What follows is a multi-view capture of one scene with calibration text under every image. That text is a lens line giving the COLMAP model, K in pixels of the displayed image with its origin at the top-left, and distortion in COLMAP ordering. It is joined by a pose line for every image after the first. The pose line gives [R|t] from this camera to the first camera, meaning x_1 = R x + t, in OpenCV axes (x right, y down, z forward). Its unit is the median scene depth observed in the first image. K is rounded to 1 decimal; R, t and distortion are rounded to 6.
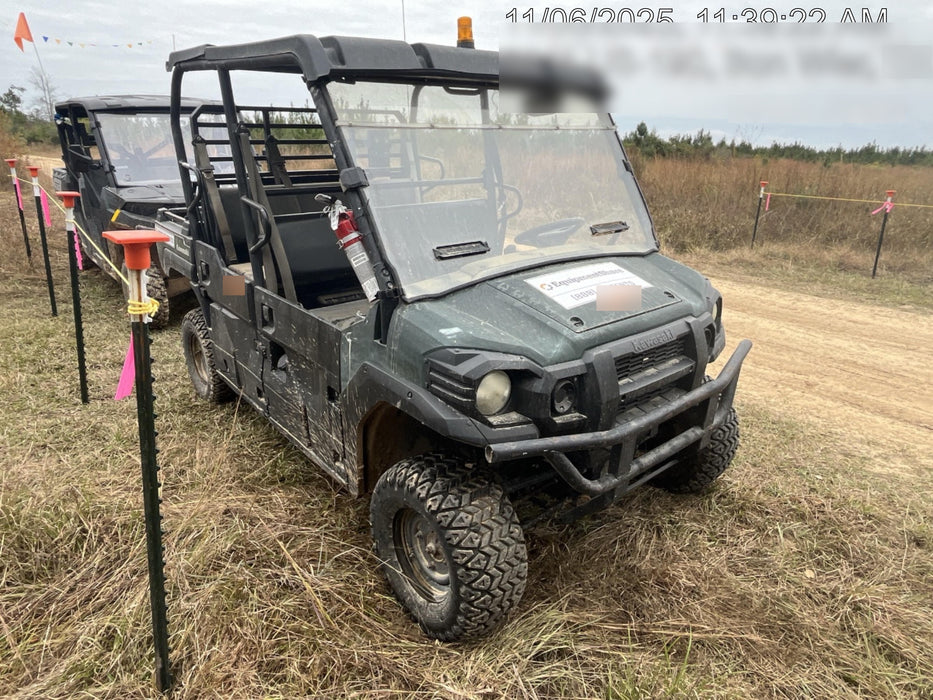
lens RADIAL K [[605.1, 0, 469.5], [0, 605.1, 362.1], [0, 0, 1]] dist [-0.025780, -0.000570]
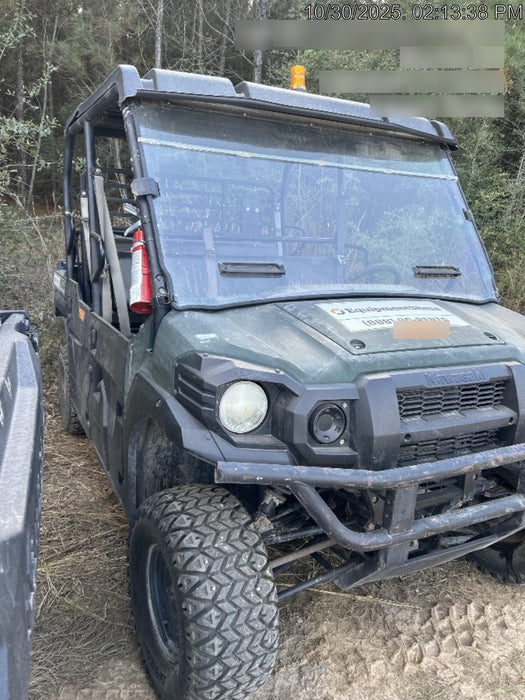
lens RADIAL K [[537.9, 0, 262.5], [0, 537.9, 350.0], [0, 0, 1]] dist [0.000894, -0.007048]
pose [[0.971218, 0.073105, -0.226698, 0.226670], [-0.112010, 0.980113, -0.163807, 0.088548], [0.210214, 0.184485, 0.960091, 0.220994]]
